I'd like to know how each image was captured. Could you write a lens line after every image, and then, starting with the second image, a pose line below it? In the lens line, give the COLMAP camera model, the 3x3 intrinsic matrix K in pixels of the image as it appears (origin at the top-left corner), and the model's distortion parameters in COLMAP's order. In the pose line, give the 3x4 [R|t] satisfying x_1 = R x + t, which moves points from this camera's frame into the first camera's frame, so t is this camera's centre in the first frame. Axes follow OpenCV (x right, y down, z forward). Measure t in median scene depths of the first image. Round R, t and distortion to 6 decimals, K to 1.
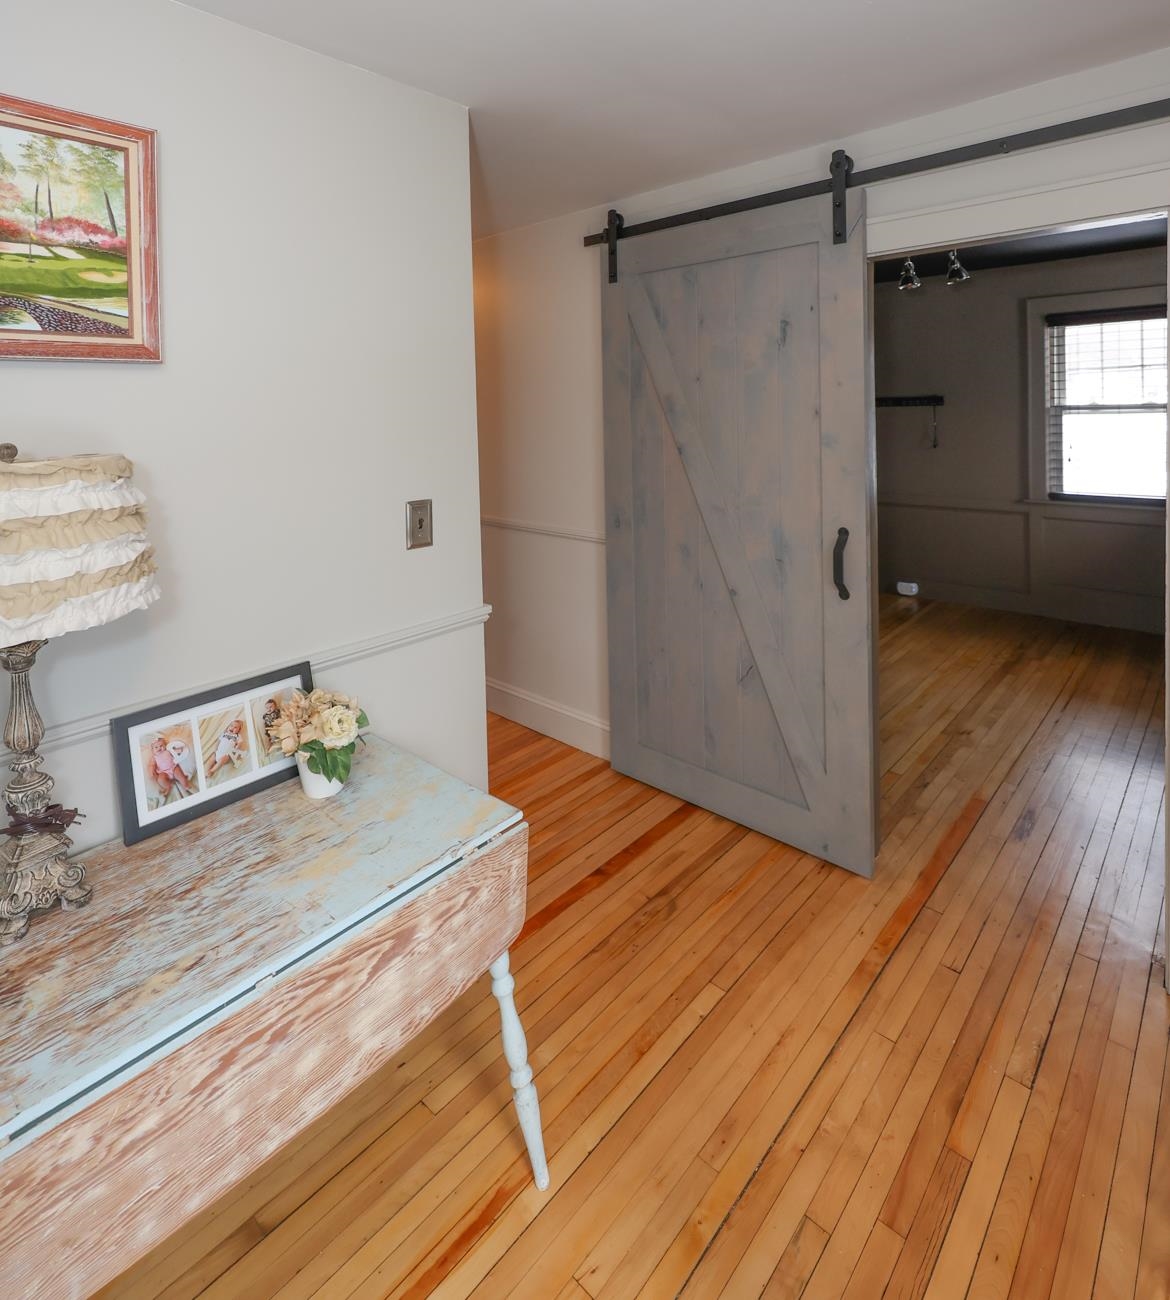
lens RADIAL K [[696.5, 0, 584.3], [0, 696.5, 658.8], [0, 0, 1]] dist [-0.000889, -0.000820]
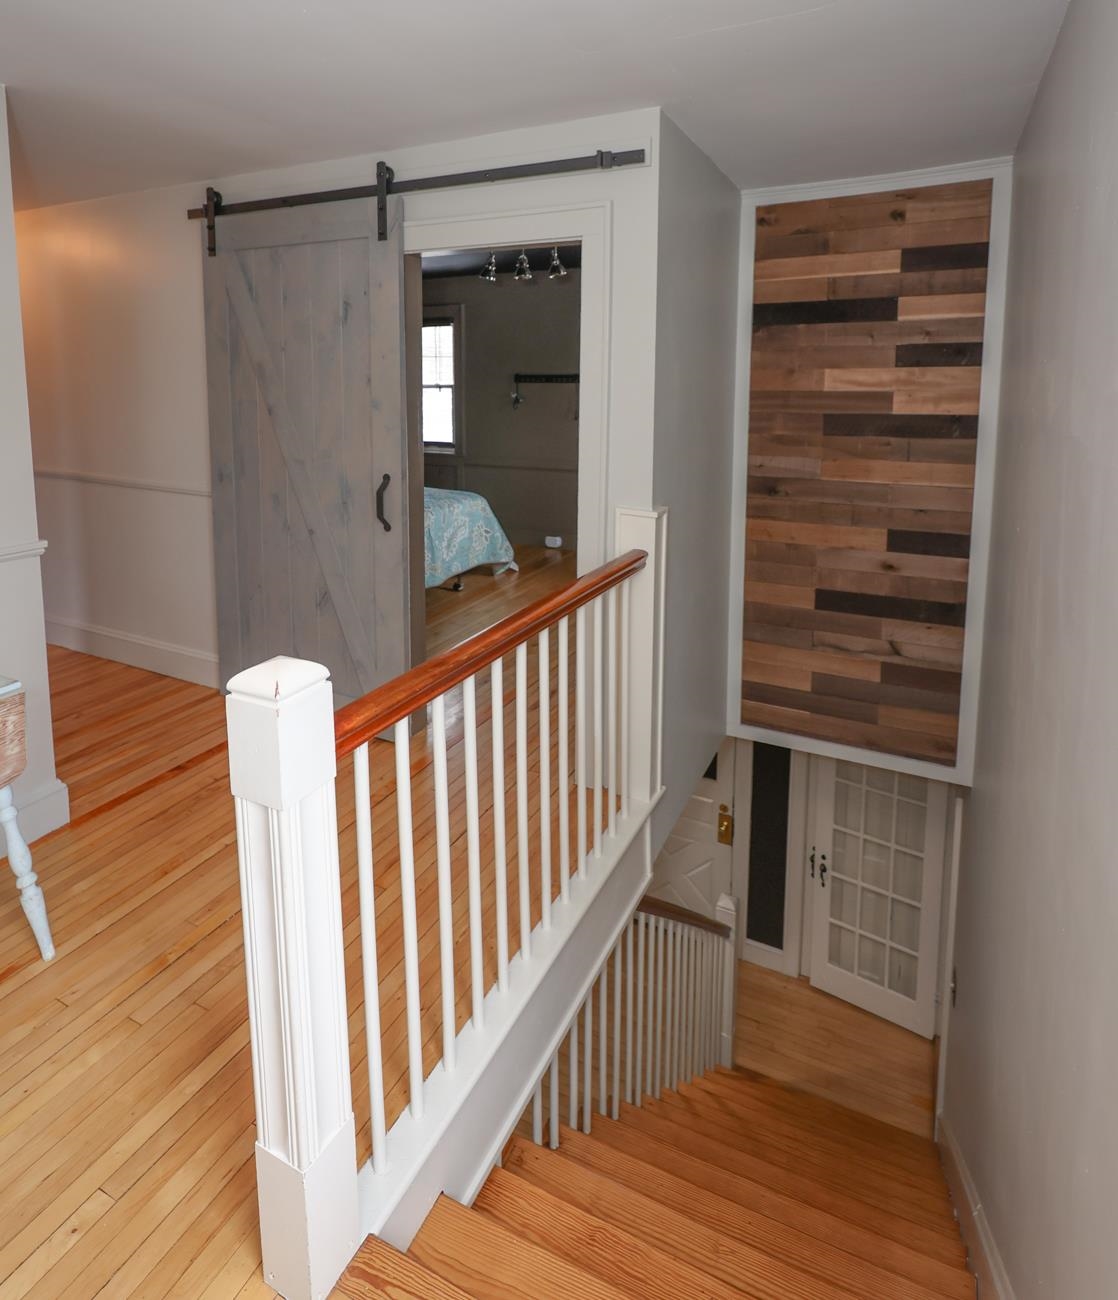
lens RADIAL K [[719.6, 0, 559.0], [0, 719.6, 650.0], [0, 0, 1]] dist [-0.001649, 0.000182]
pose [[0.958287, -0.072514, 0.276456, 0.327987], [0.069993, 0.997367, 0.018991, 0.136661], [-0.277105, 0.001151, 0.960839, -0.351911]]
